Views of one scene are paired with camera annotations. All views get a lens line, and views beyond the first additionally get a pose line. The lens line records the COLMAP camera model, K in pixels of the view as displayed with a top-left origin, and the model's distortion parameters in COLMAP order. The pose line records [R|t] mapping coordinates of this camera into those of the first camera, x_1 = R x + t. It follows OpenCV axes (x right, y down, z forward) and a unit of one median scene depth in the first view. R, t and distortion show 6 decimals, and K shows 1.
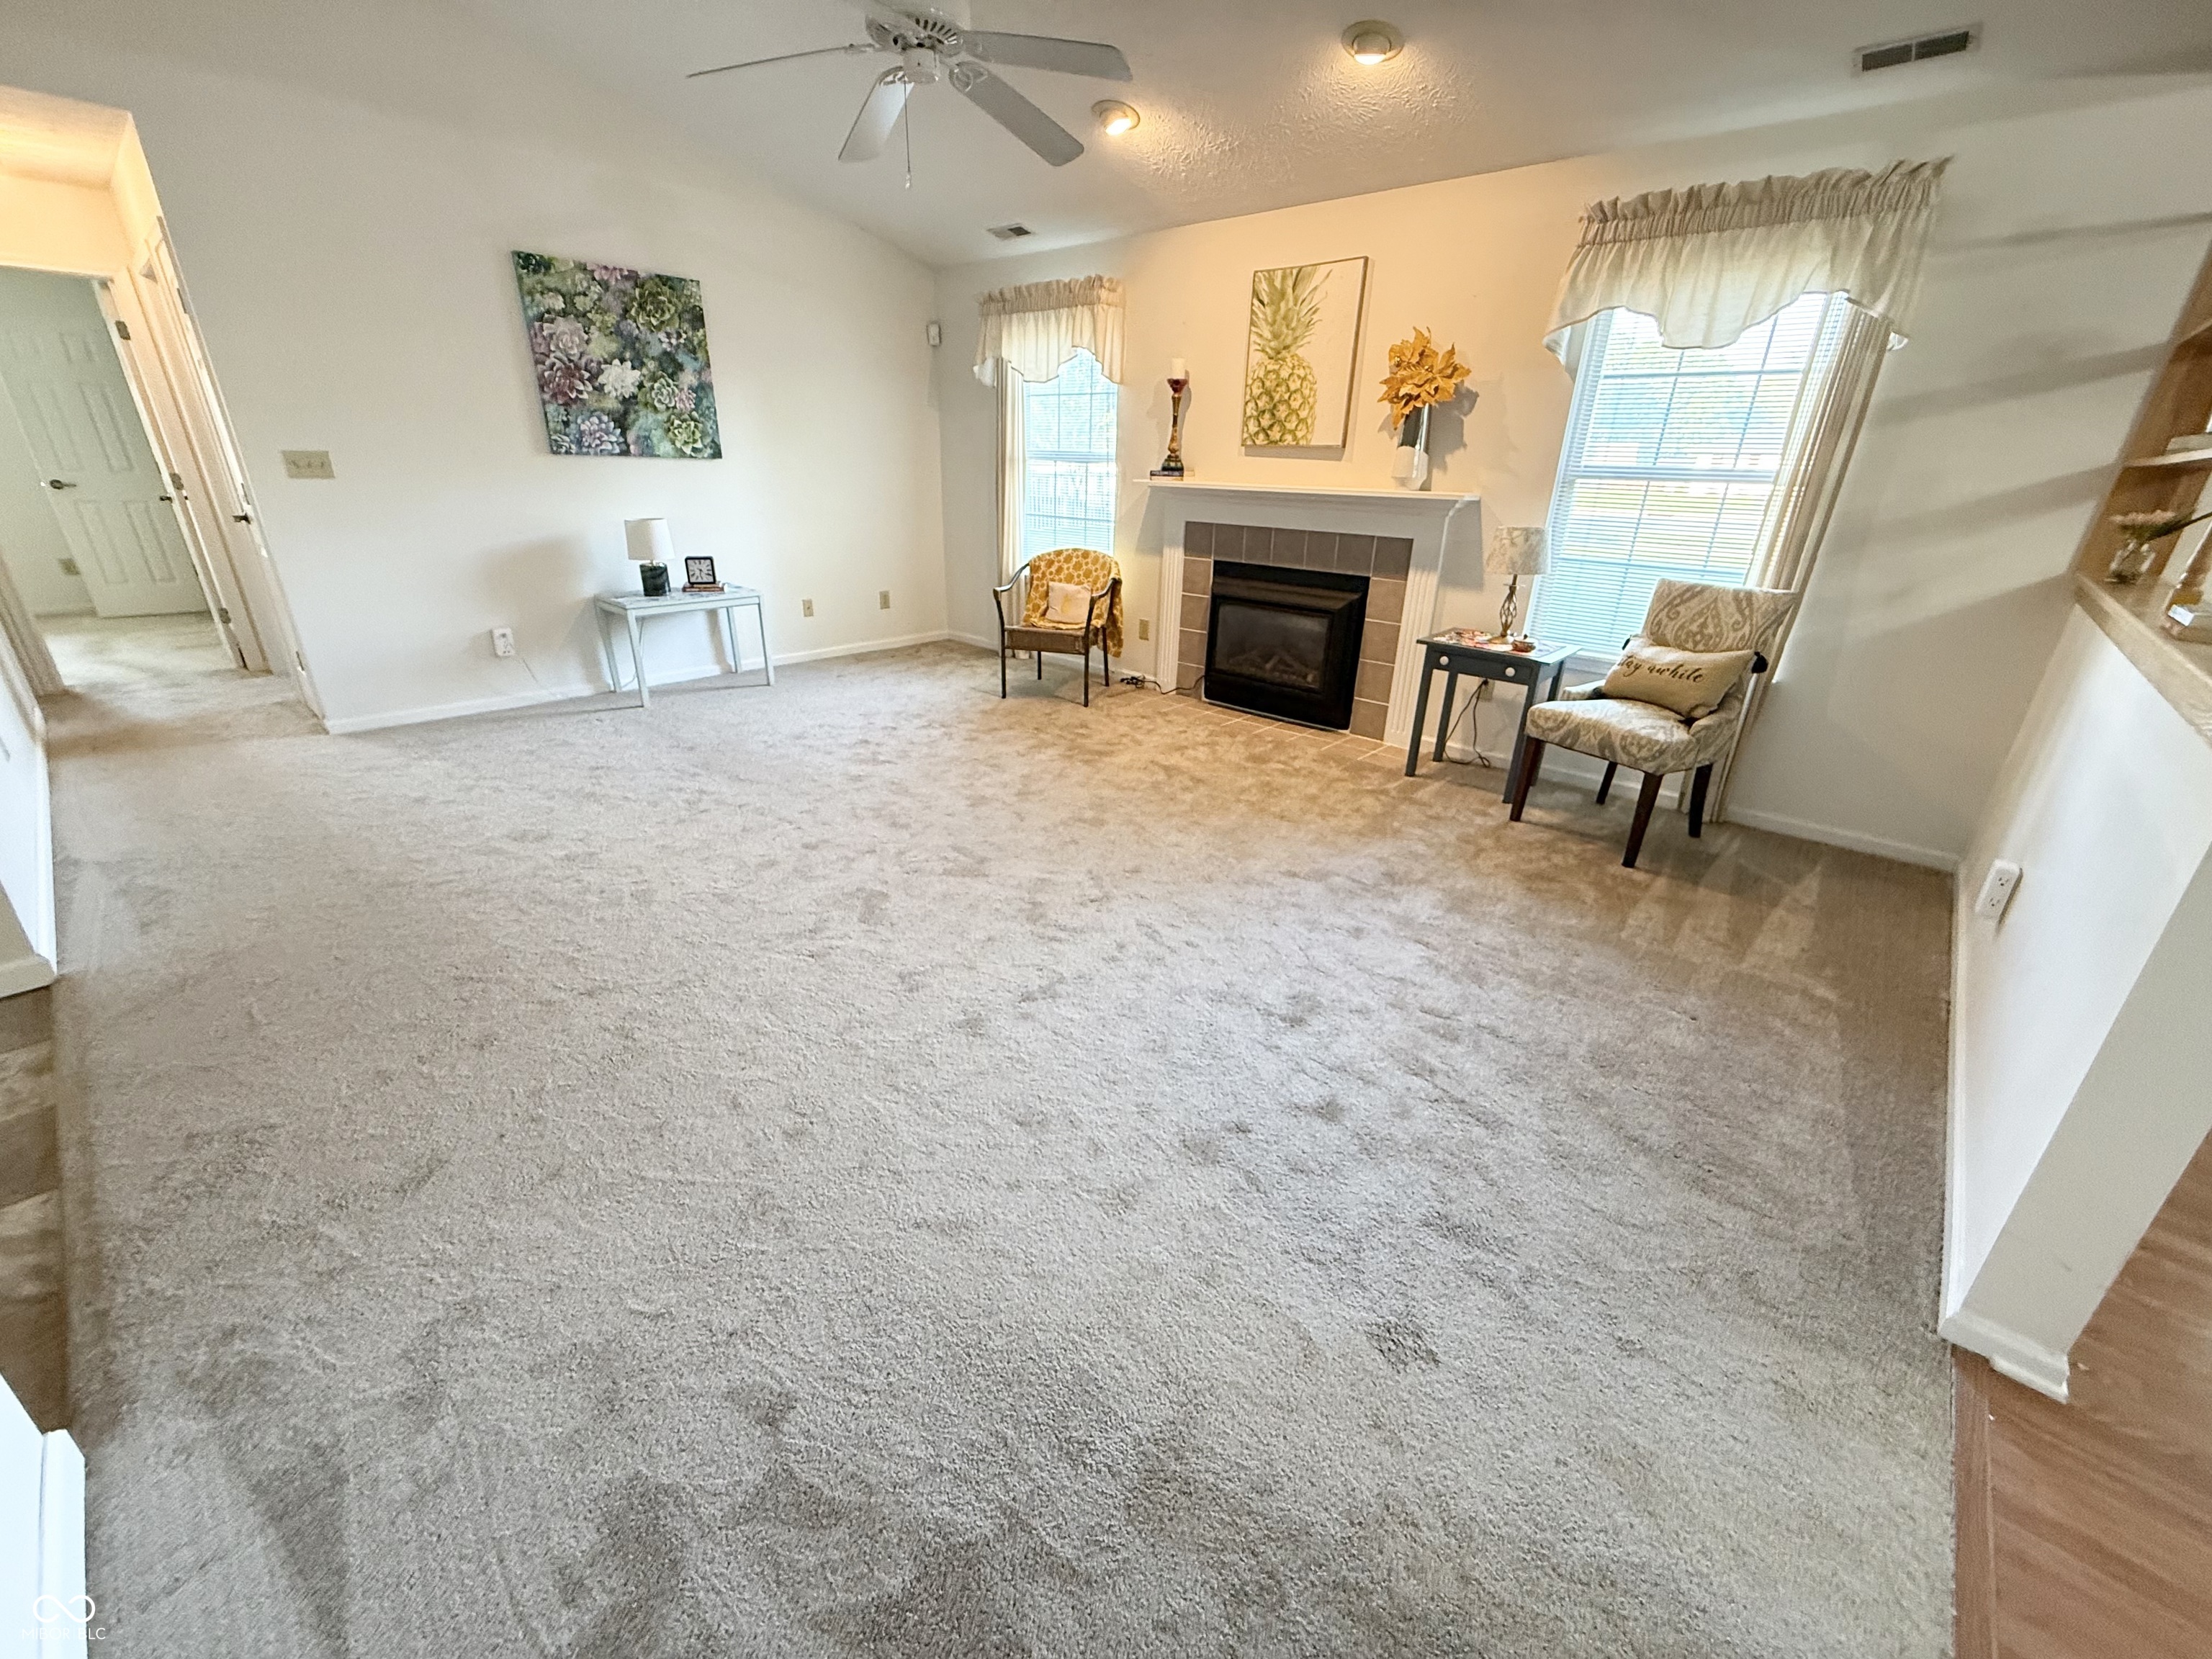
lens RADIAL K [[880.6, 0, 1094.4], [0, 880.6, 833.2], [0, 0, 1]] dist [-0.001286, -0.000542]
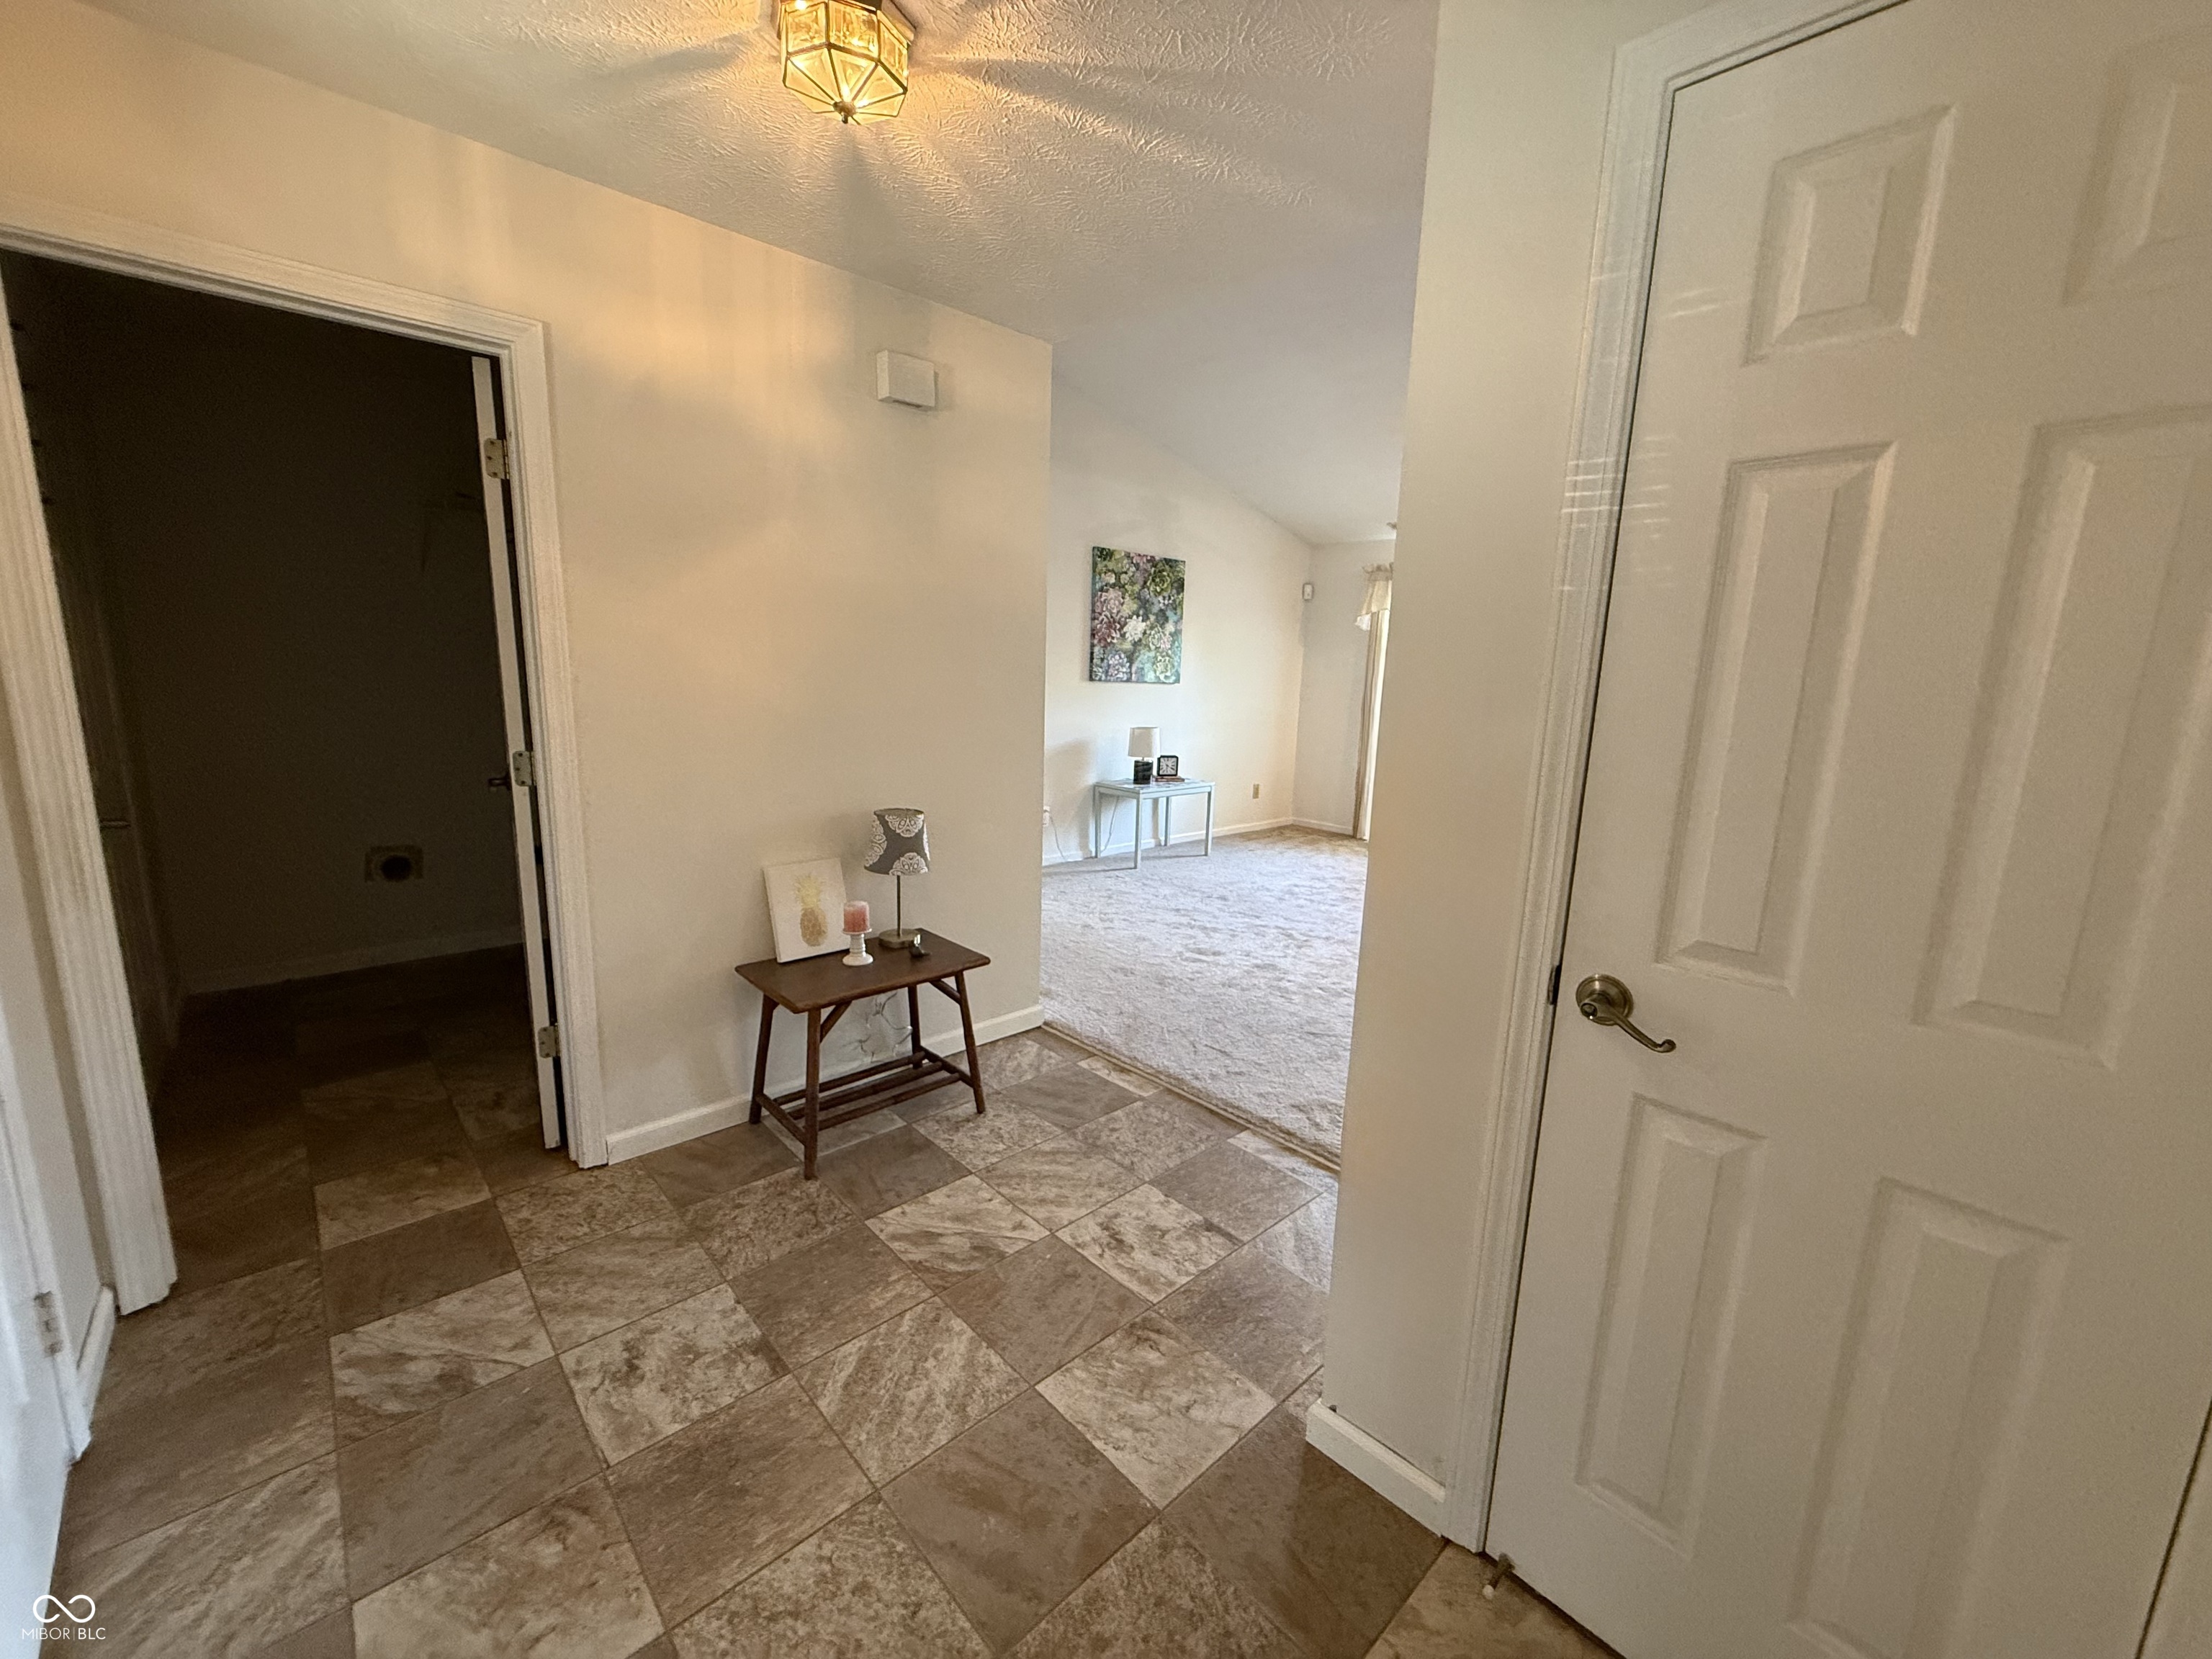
lens RADIAL K [[880.6, 0, 1112.4], [0, 880.6, 819.5], [0, 0, 1]] dist [-0.001286, -0.000542]
pose [[0.997211, 0.014789, -0.073158, -0.475870], [-0.031683, 0.971357, -0.235505, 0.088047], [0.067580, 0.237166, 0.969116, -0.243419]]
